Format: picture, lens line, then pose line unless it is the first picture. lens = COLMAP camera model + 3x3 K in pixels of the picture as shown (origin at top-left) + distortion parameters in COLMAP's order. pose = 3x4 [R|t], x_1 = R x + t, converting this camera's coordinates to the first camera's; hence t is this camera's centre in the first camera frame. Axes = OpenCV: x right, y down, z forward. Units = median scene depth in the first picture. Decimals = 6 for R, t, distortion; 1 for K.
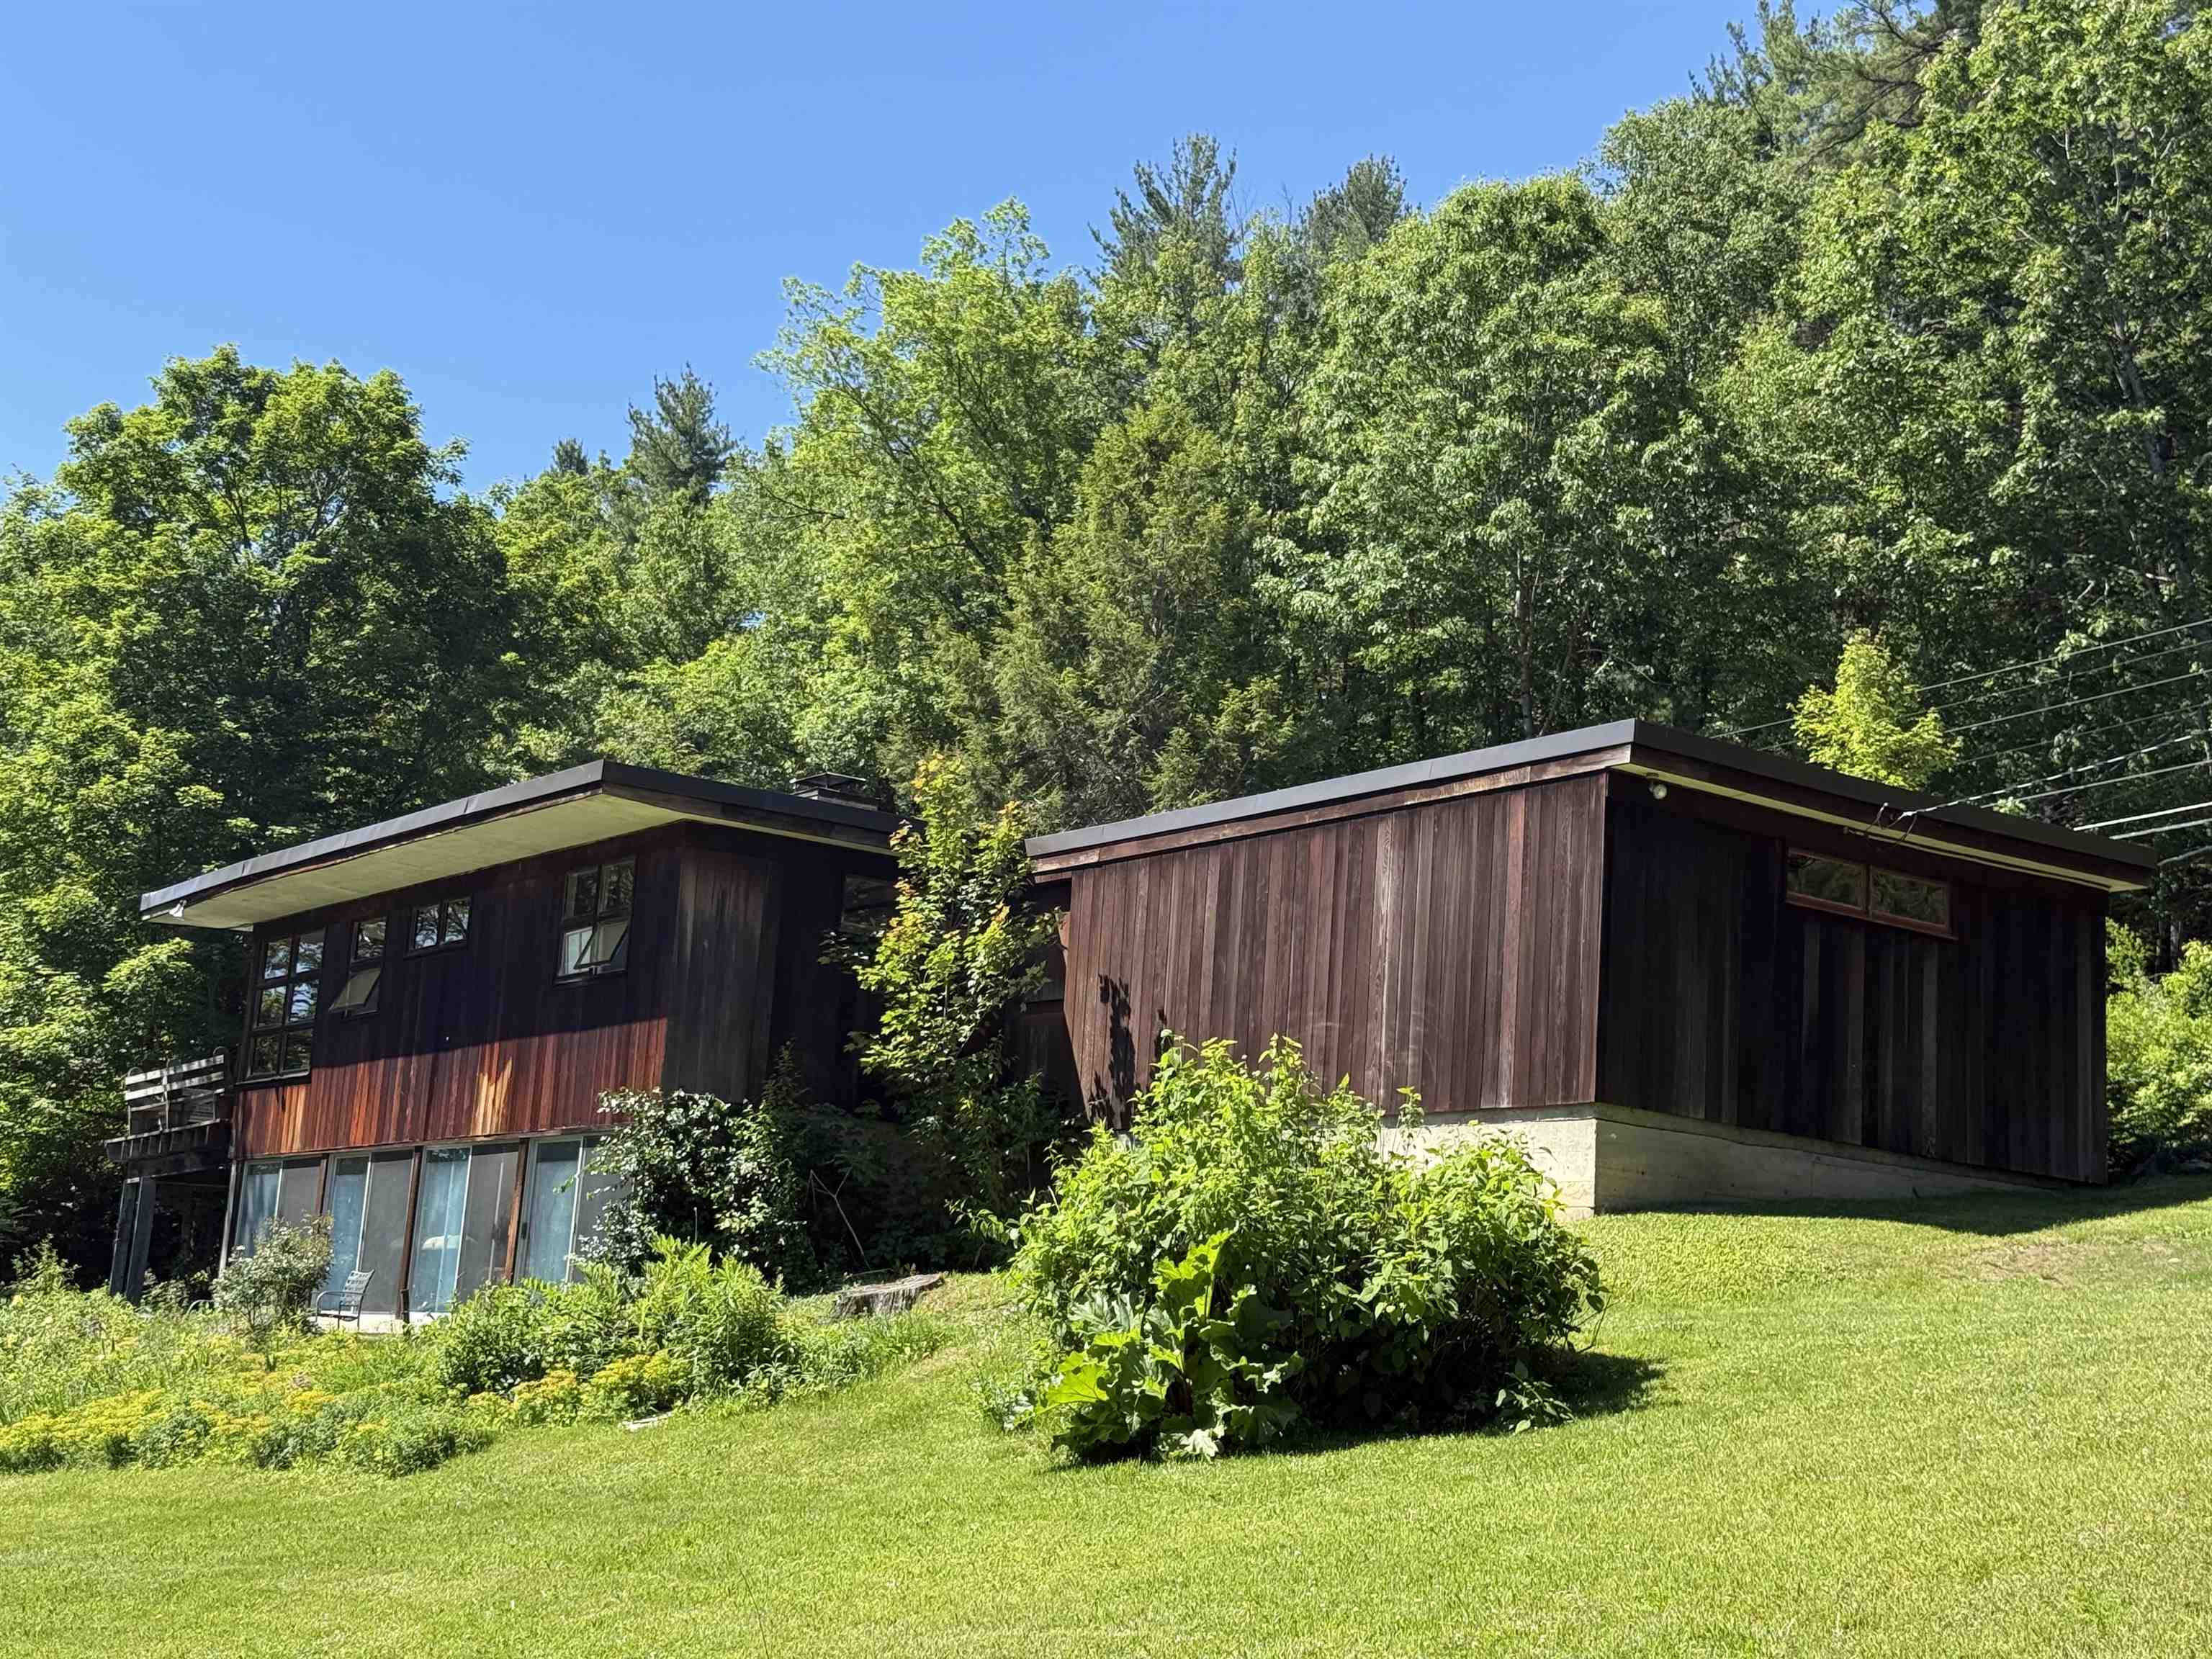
lens RADIAL K [[3286.8, 0, 1106.0], [0, 3286.8, 829.5], [0, 0, 1]] dist [0.246478, -1.069283]
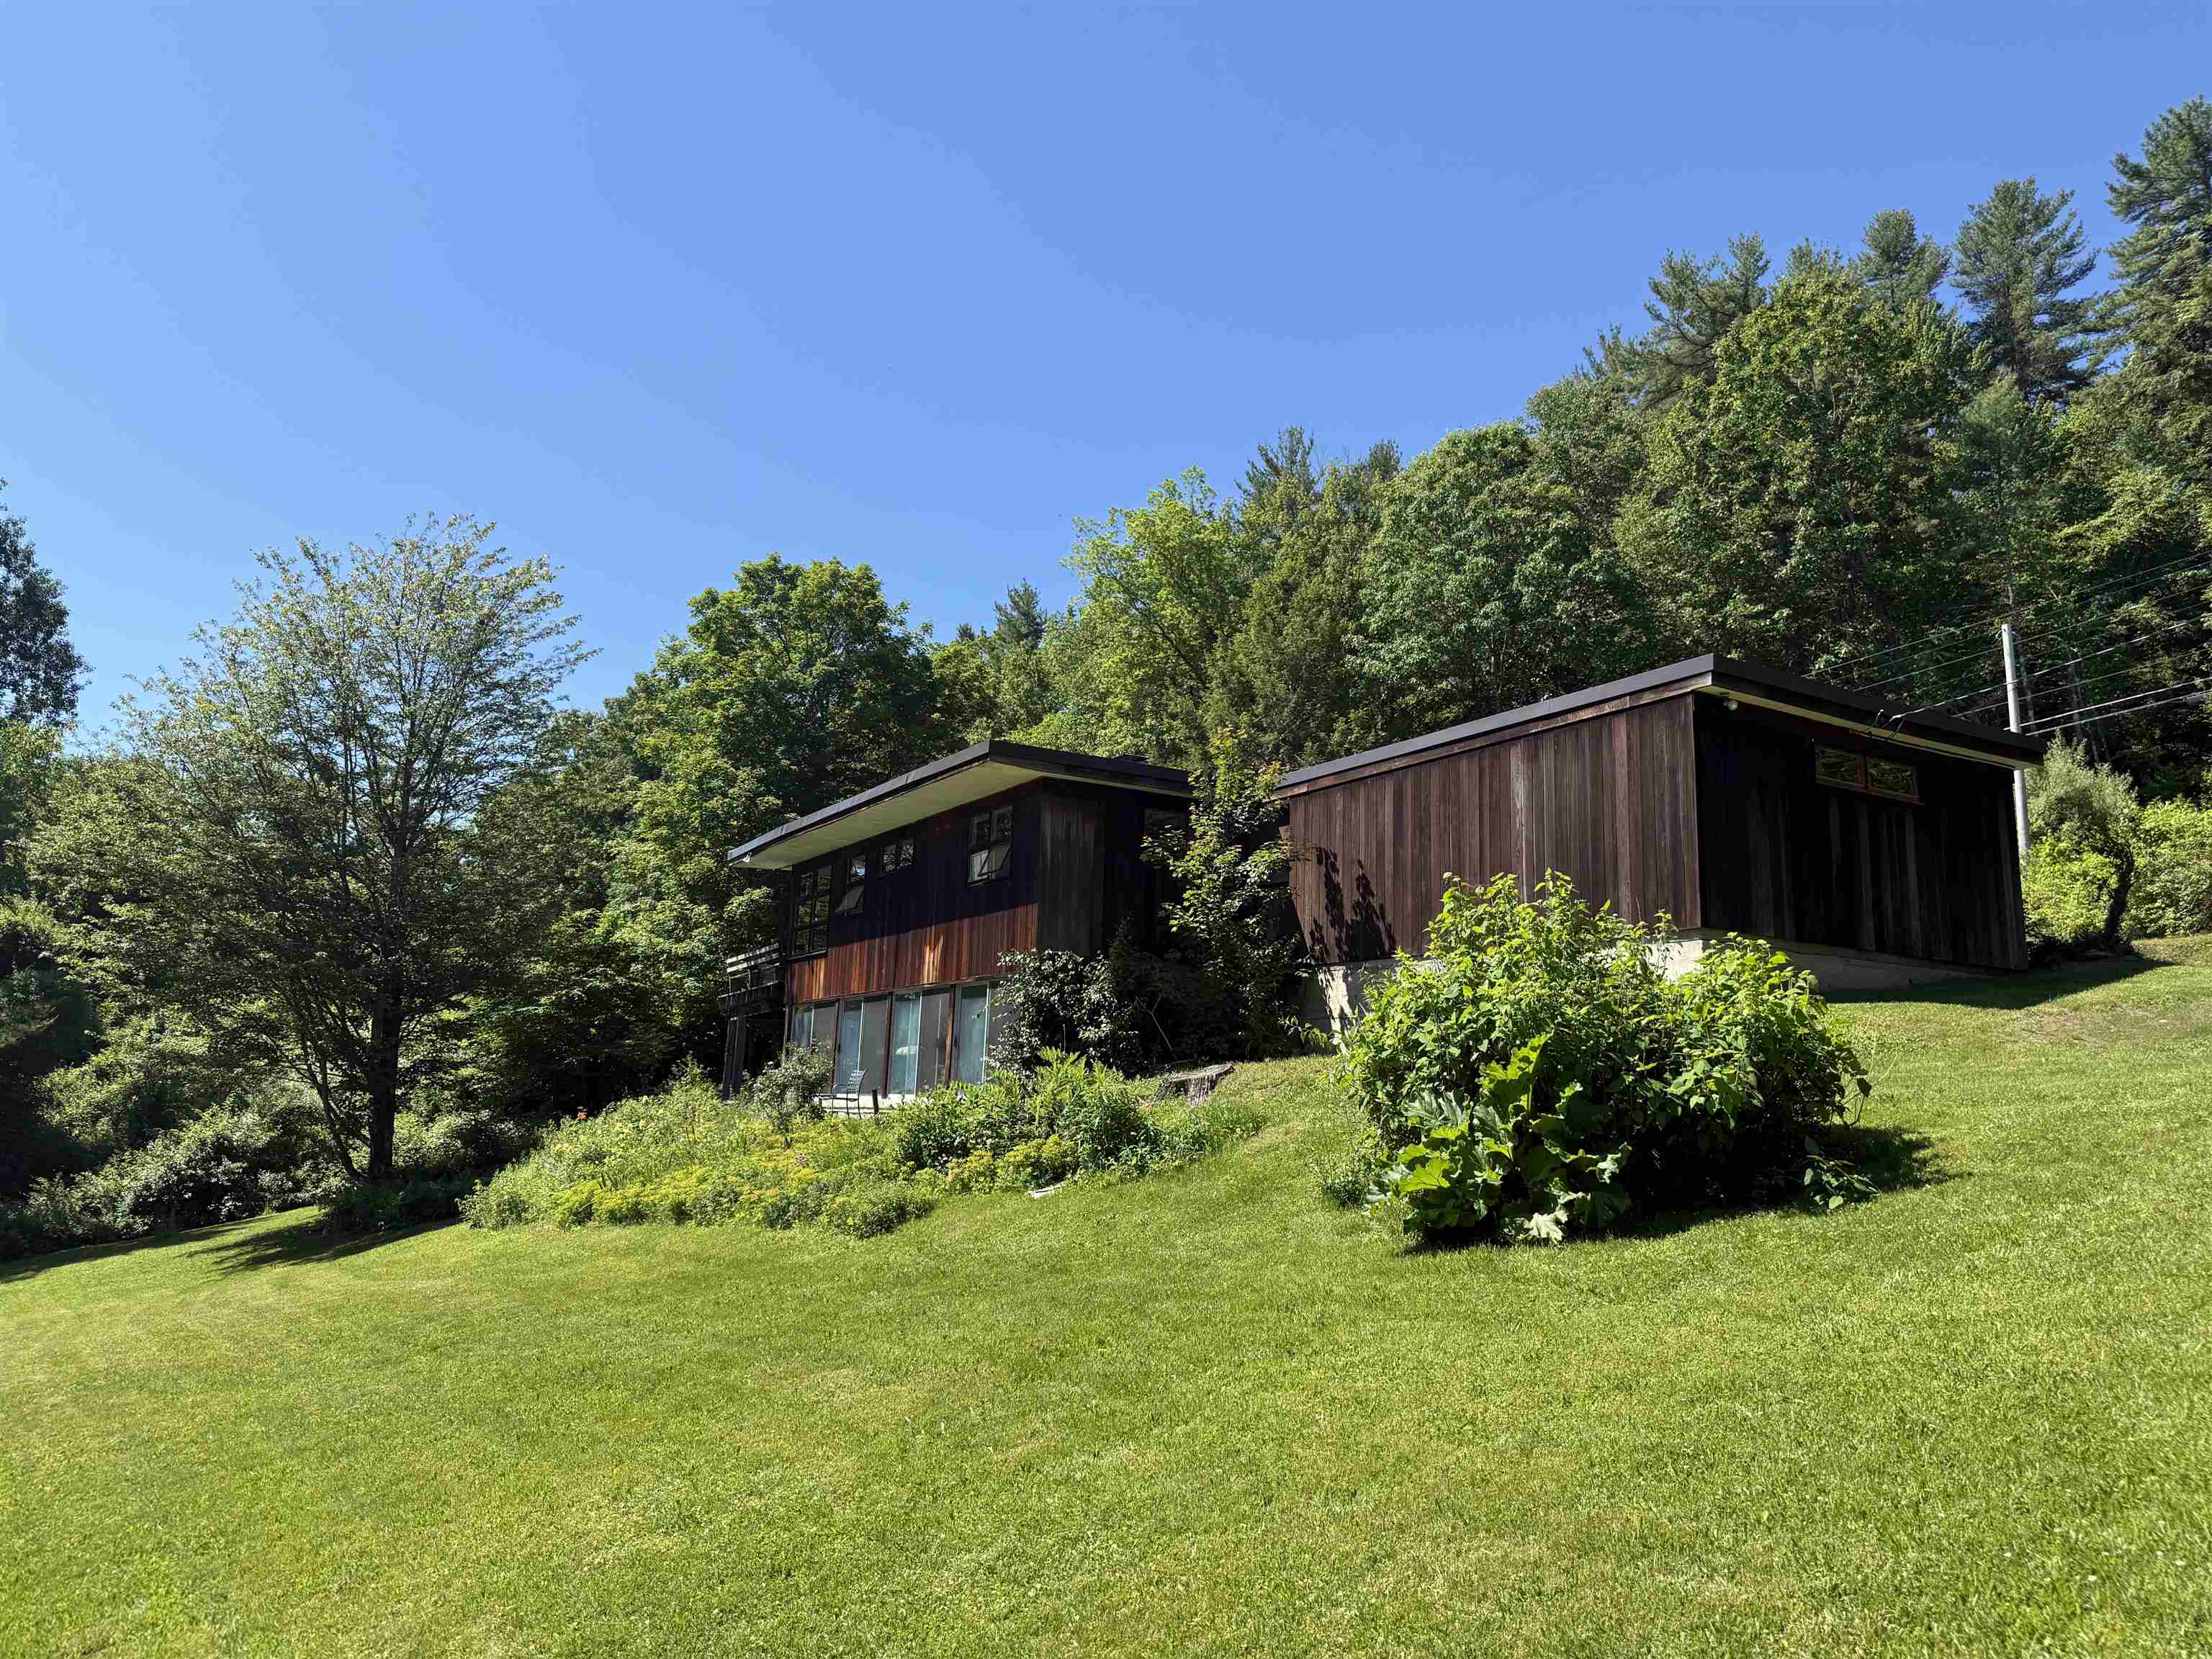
lens RADIAL K [[1576.8, 0, 1108.0], [0, 1576.8, 816.0], [0, 0, 1]] dist [0.073801, -0.002914]
pose [[0.995759, -0.050314, -0.077017, -0.033922], [0.049542, 0.998701, -0.011898, 0.022012], [0.077516, 0.008032, 0.996959, 0.217689]]
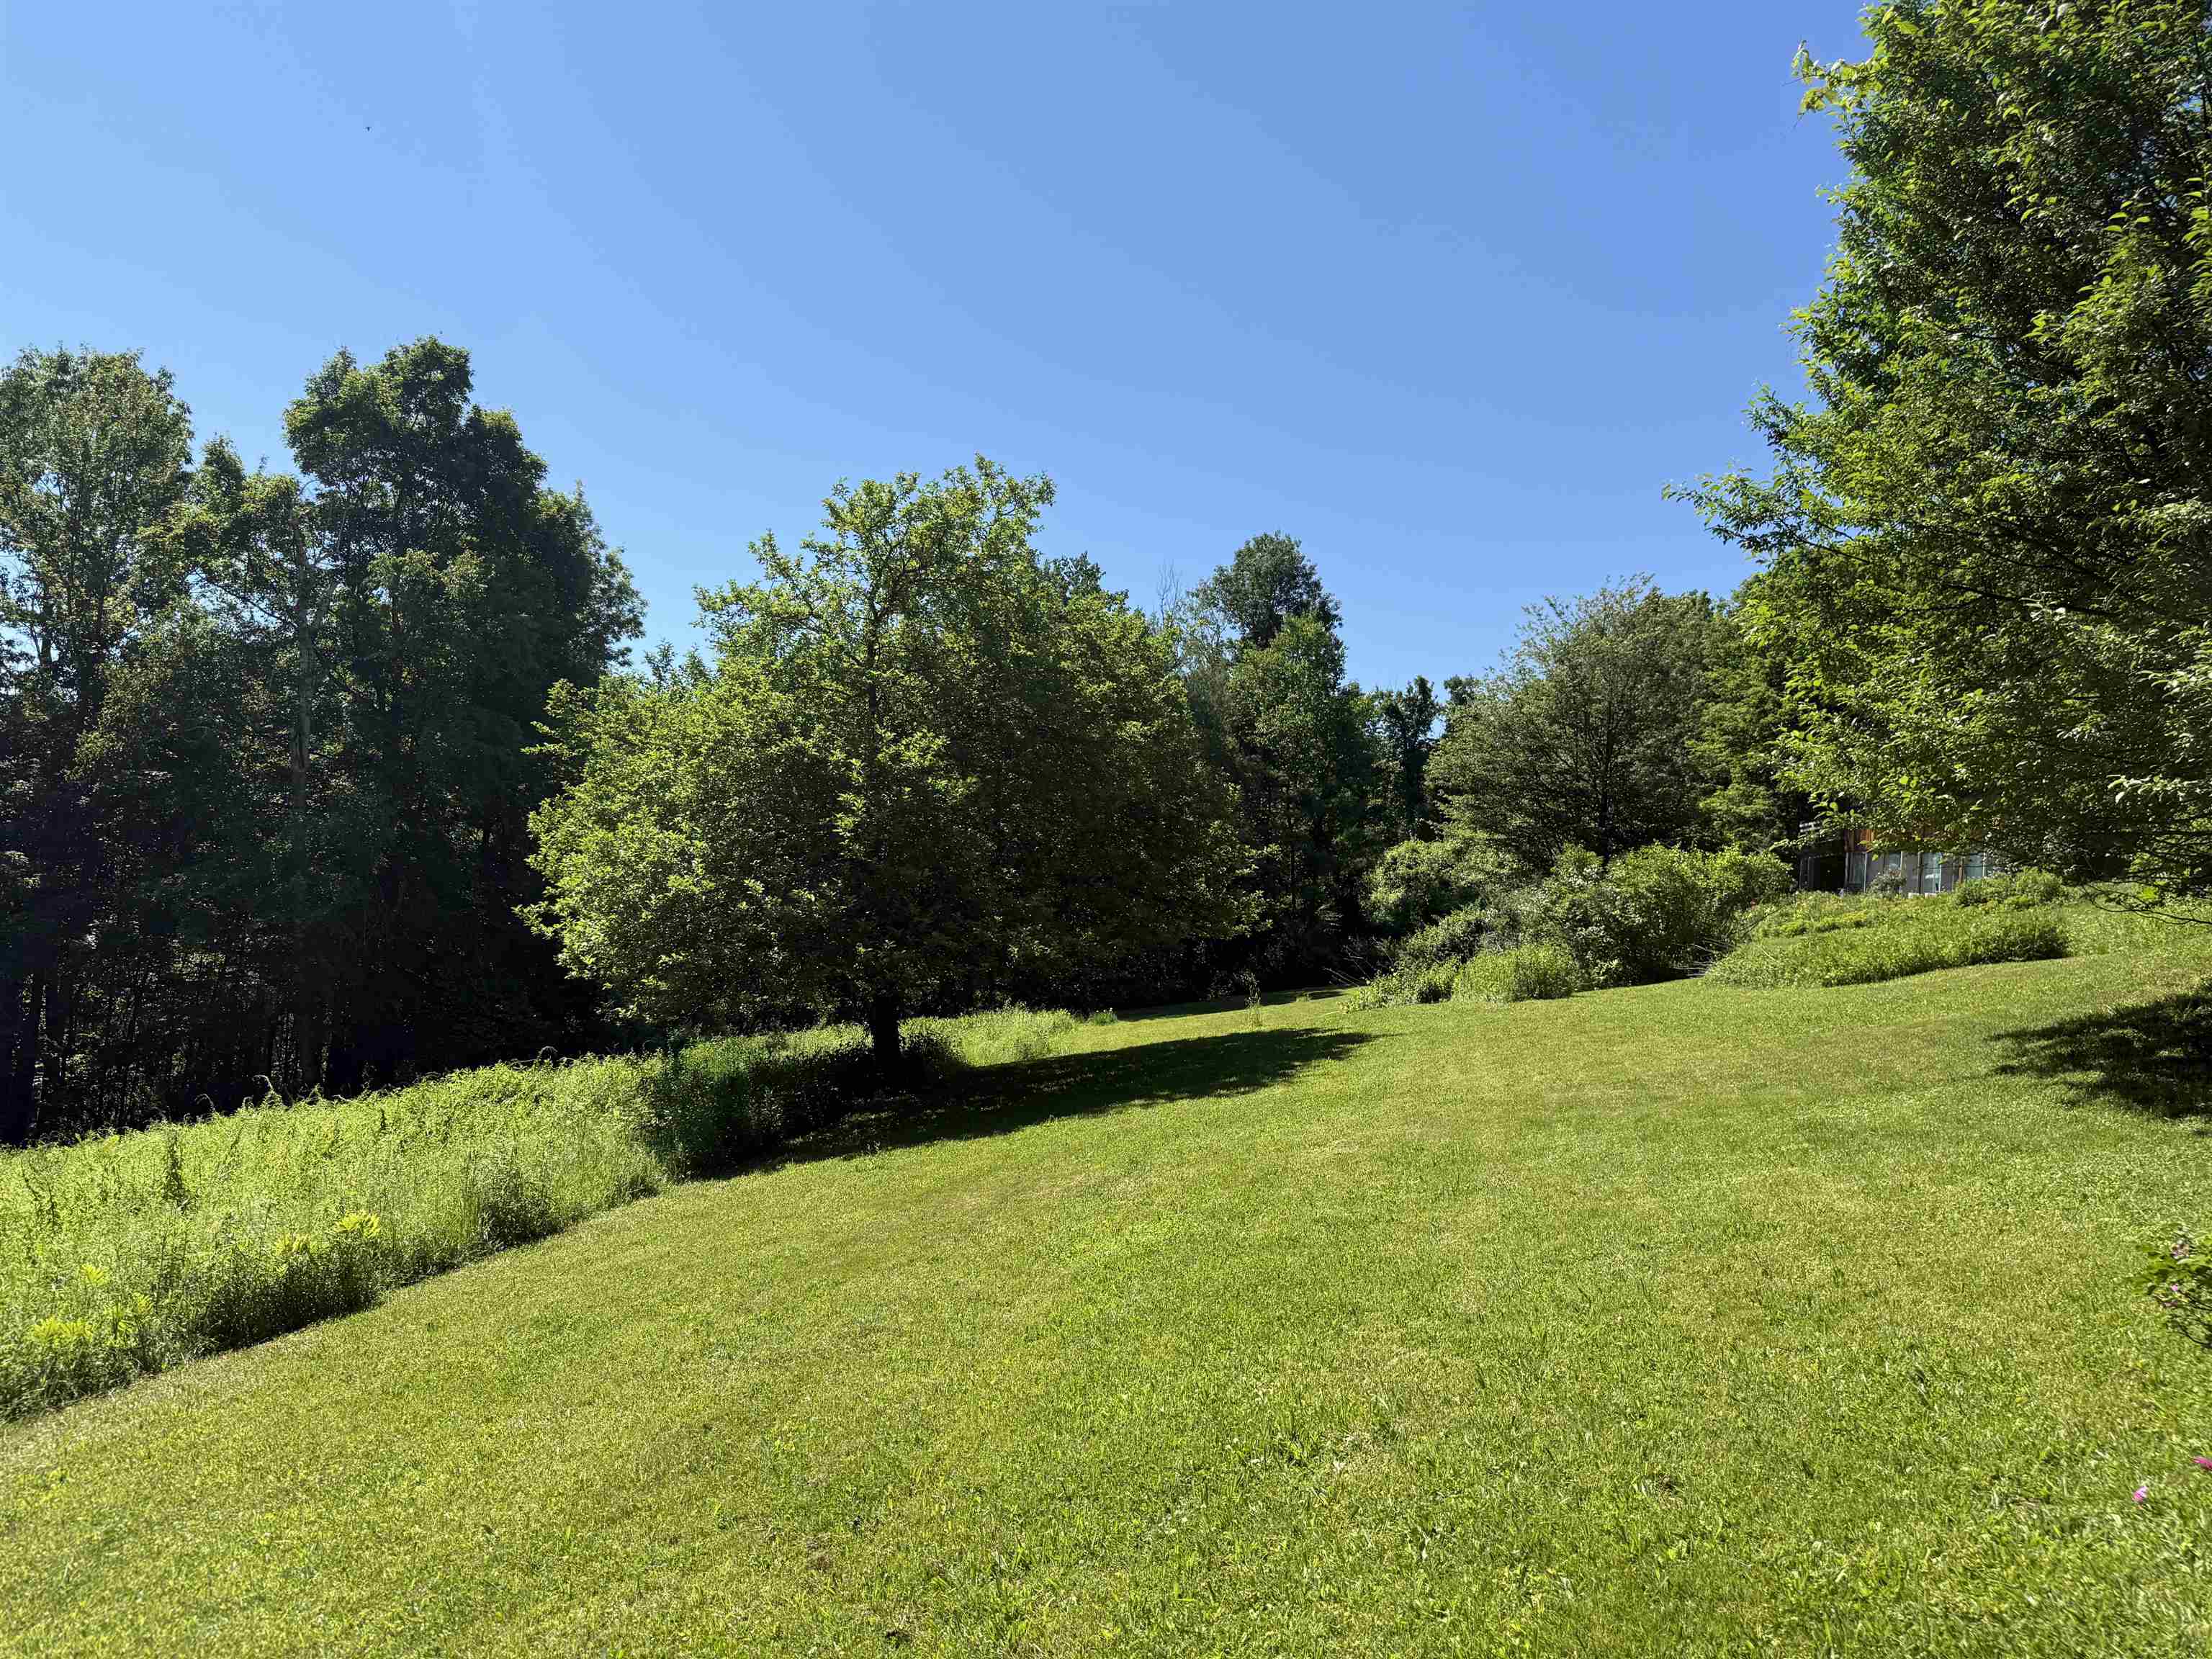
lens RADIAL K [[1576.8, 0, 1108.0], [0, 1576.8, 816.0], [0, 0, 1]] dist [0.073801, -0.002914]
pose [[0.799110, -0.047108, -0.599336, 0.081538], [0.089855, 0.995086, 0.041591, -0.060002], [0.594432, -0.087089, 0.799416, -0.640747]]
